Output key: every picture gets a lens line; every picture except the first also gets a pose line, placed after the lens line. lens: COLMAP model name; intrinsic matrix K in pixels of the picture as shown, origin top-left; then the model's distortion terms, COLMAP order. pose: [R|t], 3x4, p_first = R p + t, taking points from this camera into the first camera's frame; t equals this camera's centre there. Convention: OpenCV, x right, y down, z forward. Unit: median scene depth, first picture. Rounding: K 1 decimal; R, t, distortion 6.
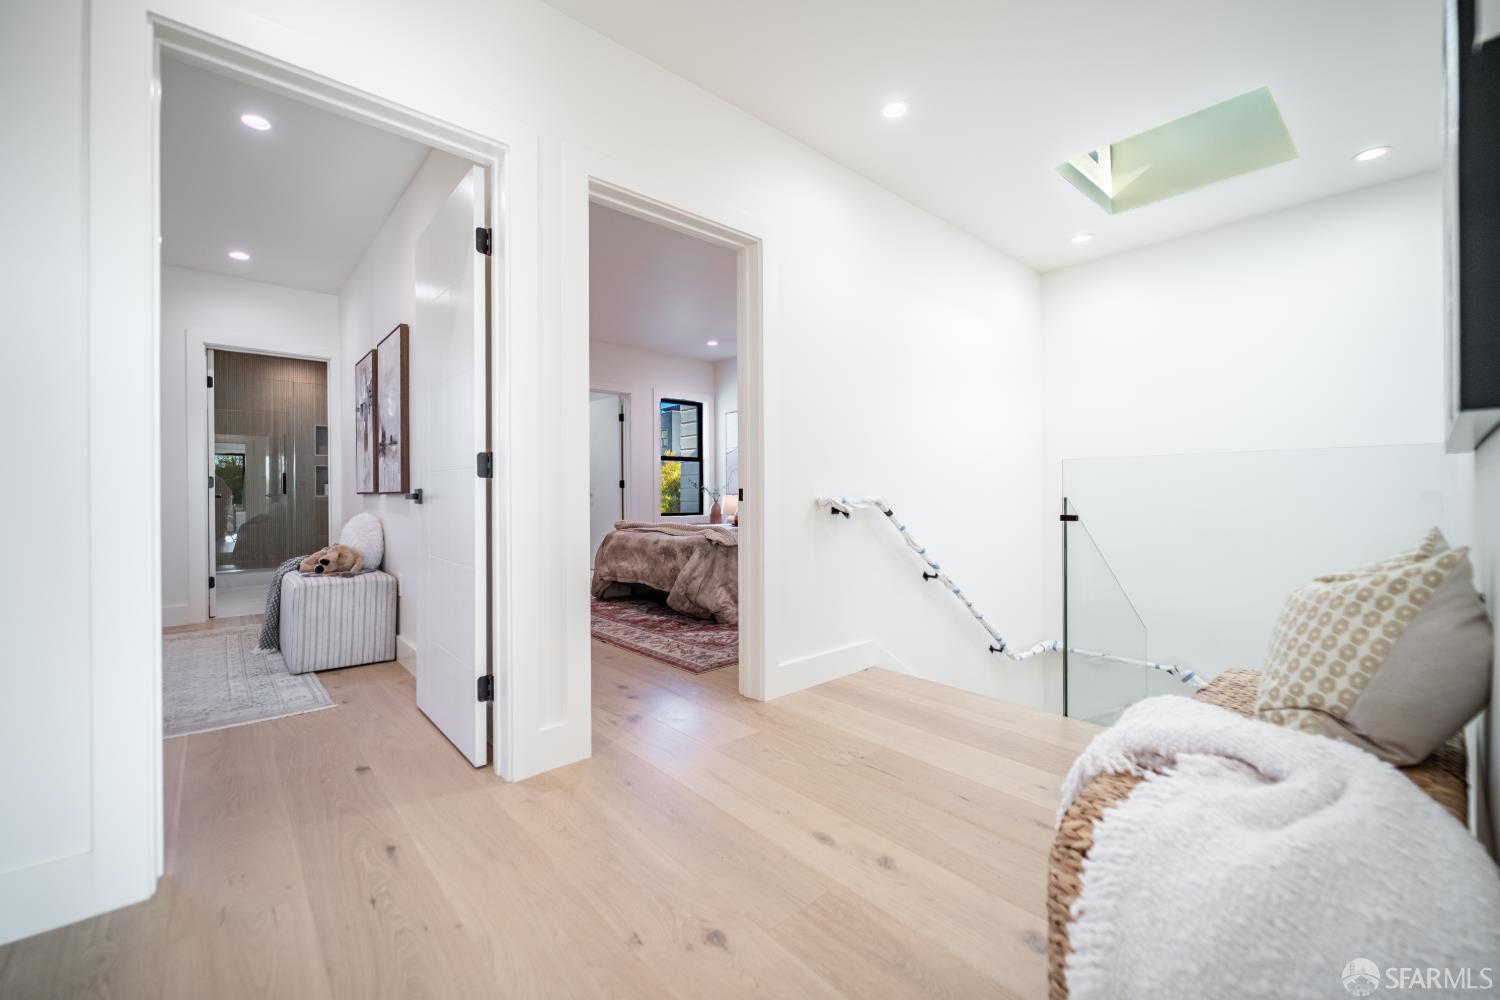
lens RADIAL K [[601.6, 0, 747.6], [0, 601.6, 496.5], [0, 0, 1]] dist [0.003475, -0.002554]
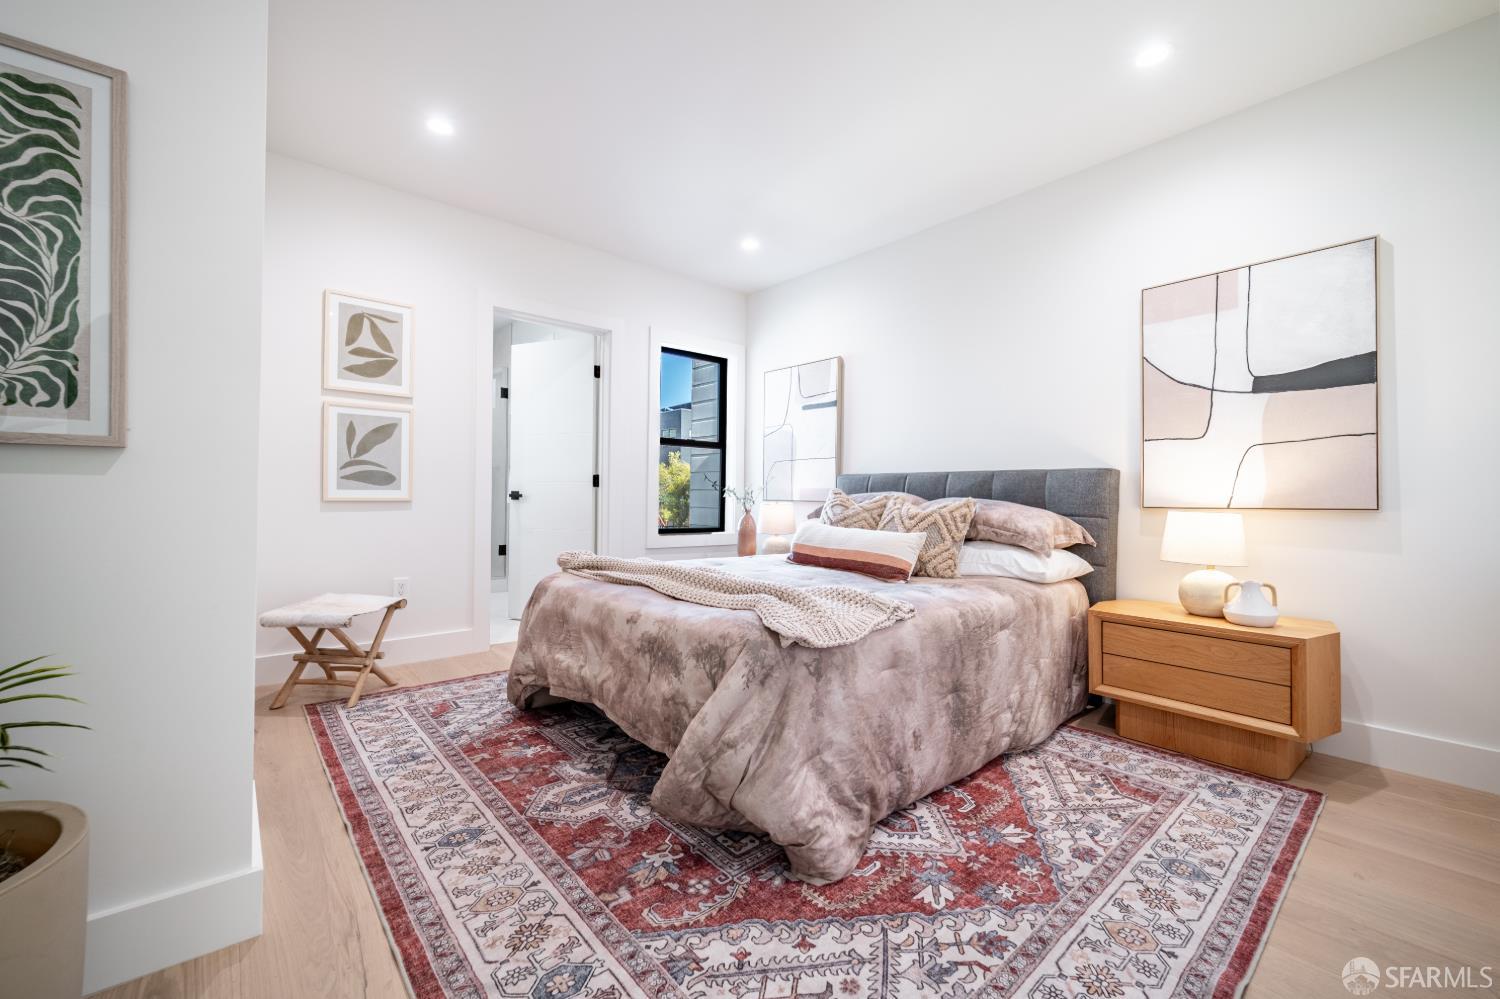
lens RADIAL K [[601.6, 0, 747.6], [0, 601.6, 496.0], [0, 0, 1]] dist [0.003475, -0.002554]
pose [[0.999736, 0.019239, -0.012552, -0.070062], [-0.019315, 0.999796, -0.005907, -0.007020], [0.012436, 0.006148, 0.999904, 0.589581]]
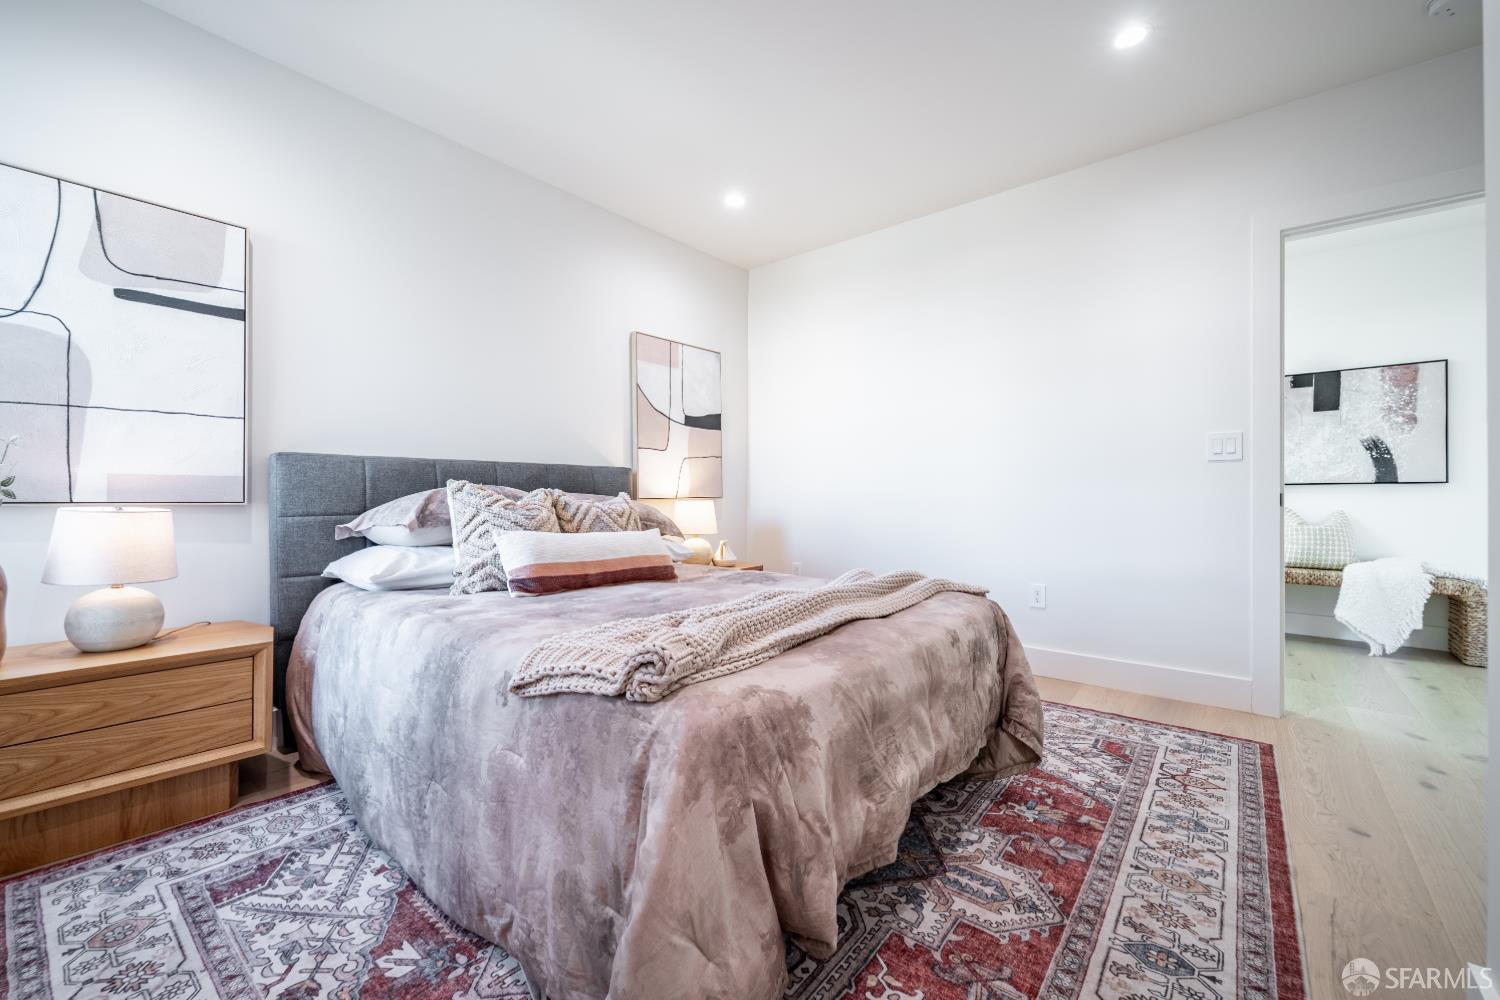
lens RADIAL K [[601.6, 0, 747.6], [0, 601.6, 496.5], [0, 0, 1]] dist [0.003475, -0.002554]
pose [[-0.153152, 0.004861, 0.988191, -0.475775], [0.007800, 0.999963, -0.003710, -0.006128], [-0.988172, 0.007140, -0.153184, 1.165184]]
